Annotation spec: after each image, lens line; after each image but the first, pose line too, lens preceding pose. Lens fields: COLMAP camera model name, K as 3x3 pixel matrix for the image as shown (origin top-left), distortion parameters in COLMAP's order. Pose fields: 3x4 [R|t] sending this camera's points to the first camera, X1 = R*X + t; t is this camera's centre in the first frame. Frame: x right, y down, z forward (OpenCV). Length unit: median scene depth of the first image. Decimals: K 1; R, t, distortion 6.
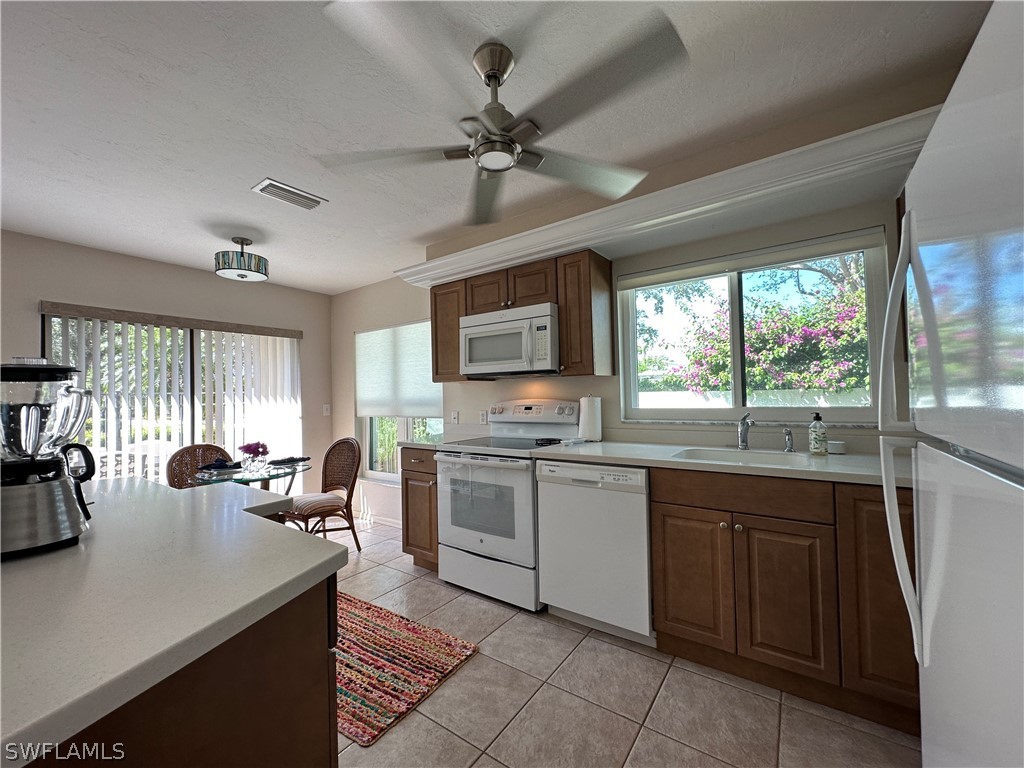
lens RADIAL K [[407.4, 0, 512.3], [0, 407.4, 381.8], [0, 0, 1]] dist [-0.003047, 0.000124]
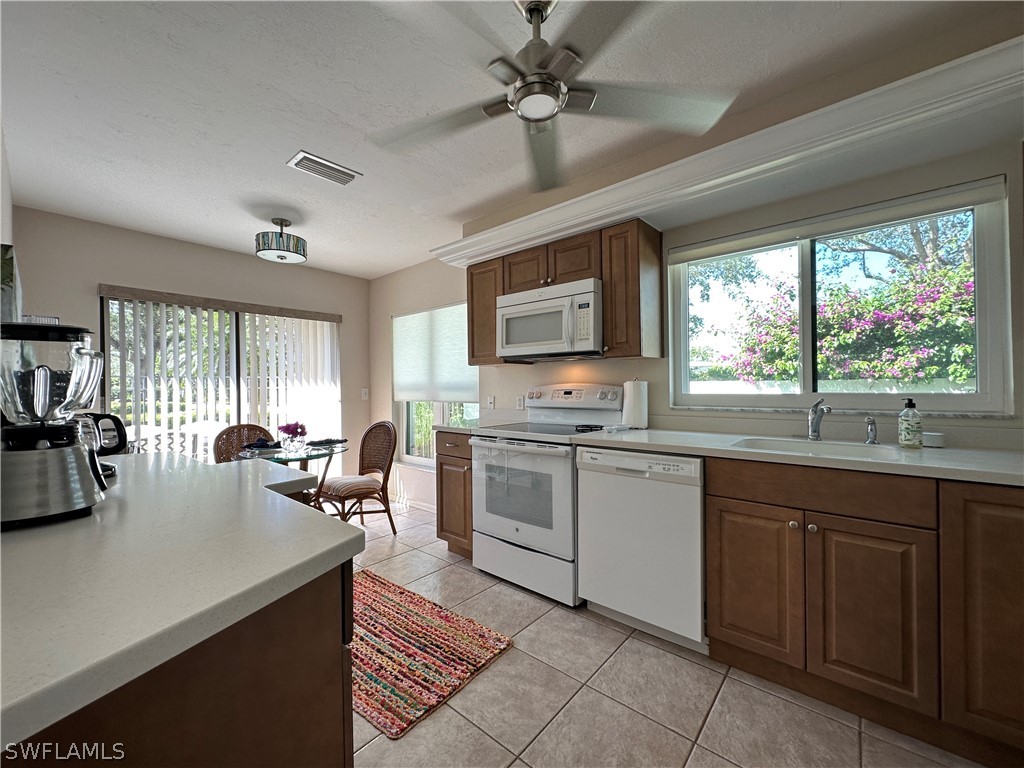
lens RADIAL K [[407.4, 0, 511.2], [0, 407.4, 381.9], [0, 0, 1]] dist [-0.003047, 0.000124]
pose [[0.995590, 0.010945, -0.093167, -0.004718], [-0.008705, 0.999664, 0.024419, 0.021843], [0.093403, -0.023500, 0.995351, 0.058509]]
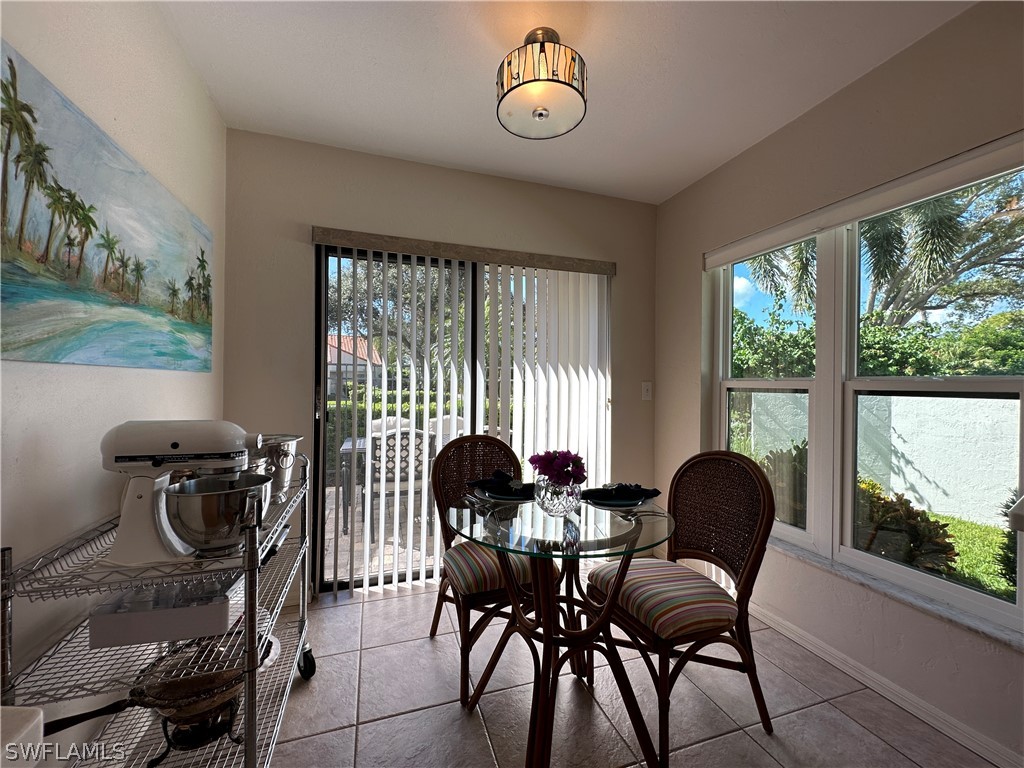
lens RADIAL K [[407.4, 0, 508.6], [0, 407.4, 380.2], [0, 0, 1]] dist [-0.003047, 0.000124]
pose [[0.801812, 0.032851, -0.596673, -0.477998], [-0.012928, 0.999208, 0.037640, 0.059720], [0.597437, -0.022466, 0.801601, 0.702229]]
